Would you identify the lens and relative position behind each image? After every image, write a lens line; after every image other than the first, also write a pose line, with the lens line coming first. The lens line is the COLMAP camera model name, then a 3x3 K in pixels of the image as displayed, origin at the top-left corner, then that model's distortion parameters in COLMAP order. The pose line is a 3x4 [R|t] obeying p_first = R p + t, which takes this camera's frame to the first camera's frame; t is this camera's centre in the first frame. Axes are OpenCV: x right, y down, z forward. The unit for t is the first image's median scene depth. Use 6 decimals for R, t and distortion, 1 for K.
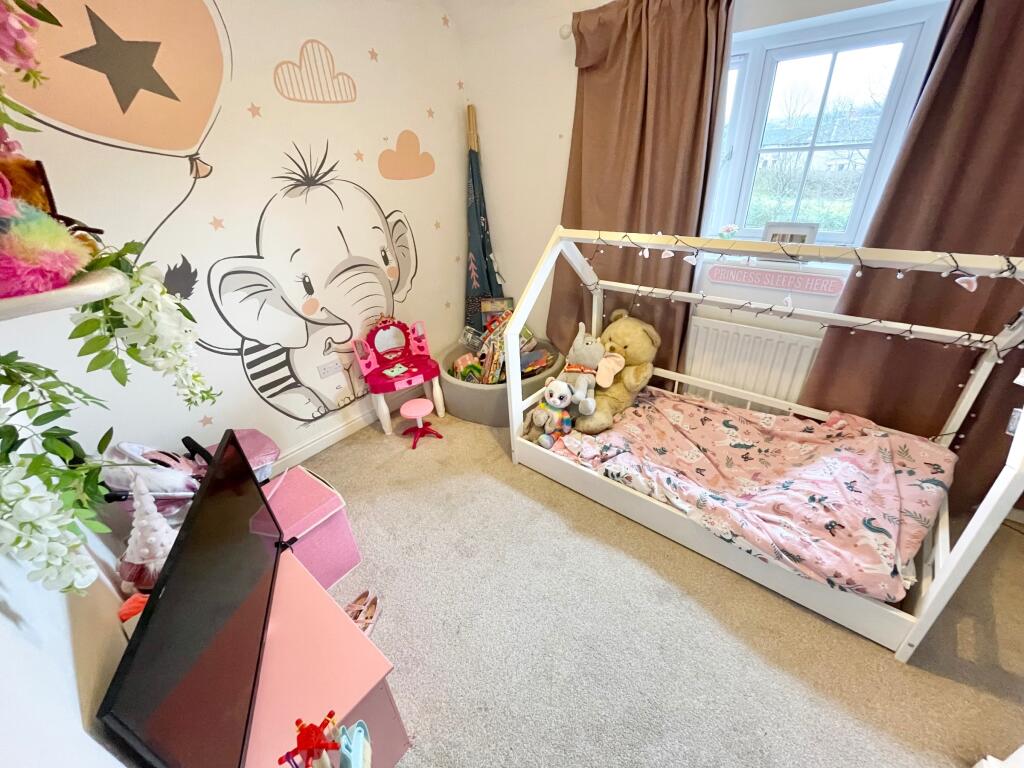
lens RADIAL K [[412.4, 0, 507.2], [0, 412.4, 377.7], [0, 0, 1]] dist [-0.002272, 0.000568]
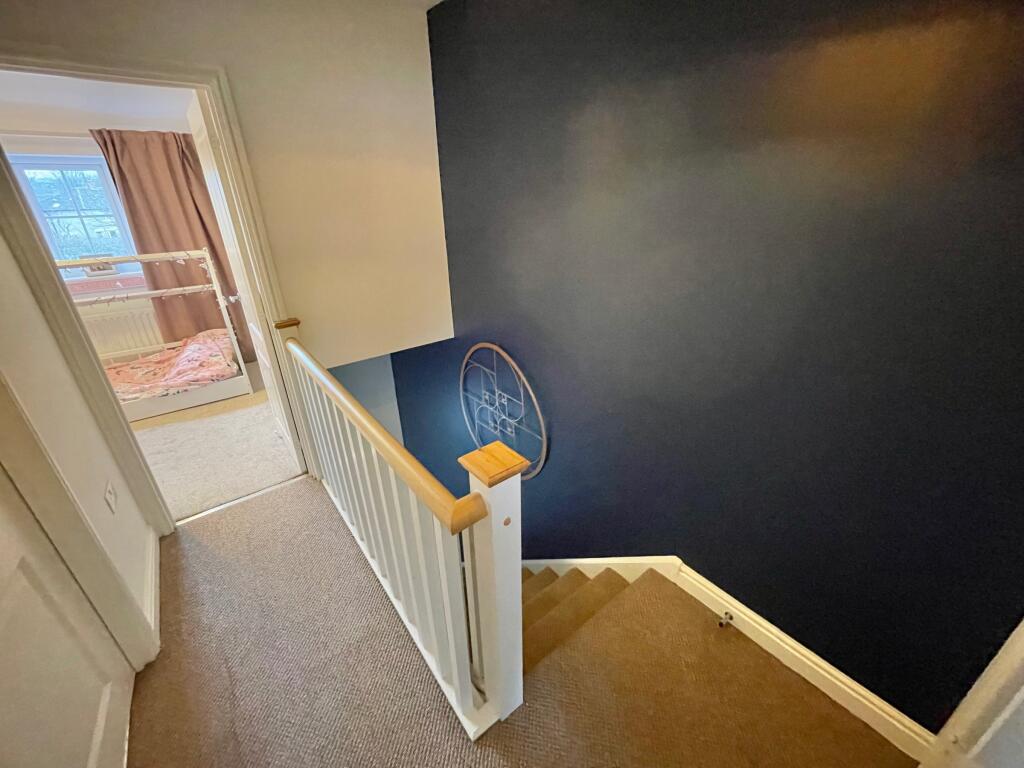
lens RADIAL K [[412.4, 0, 509.4], [0, 412.4, 389.4], [0, 0, 1]] dist [-0.002272, 0.000568]
pose [[0.210161, -0.350930, 0.912513, -0.918863], [0.462584, 0.857964, 0.223414, 0.676325], [-0.861306, 0.375162, 0.342645, -1.120510]]
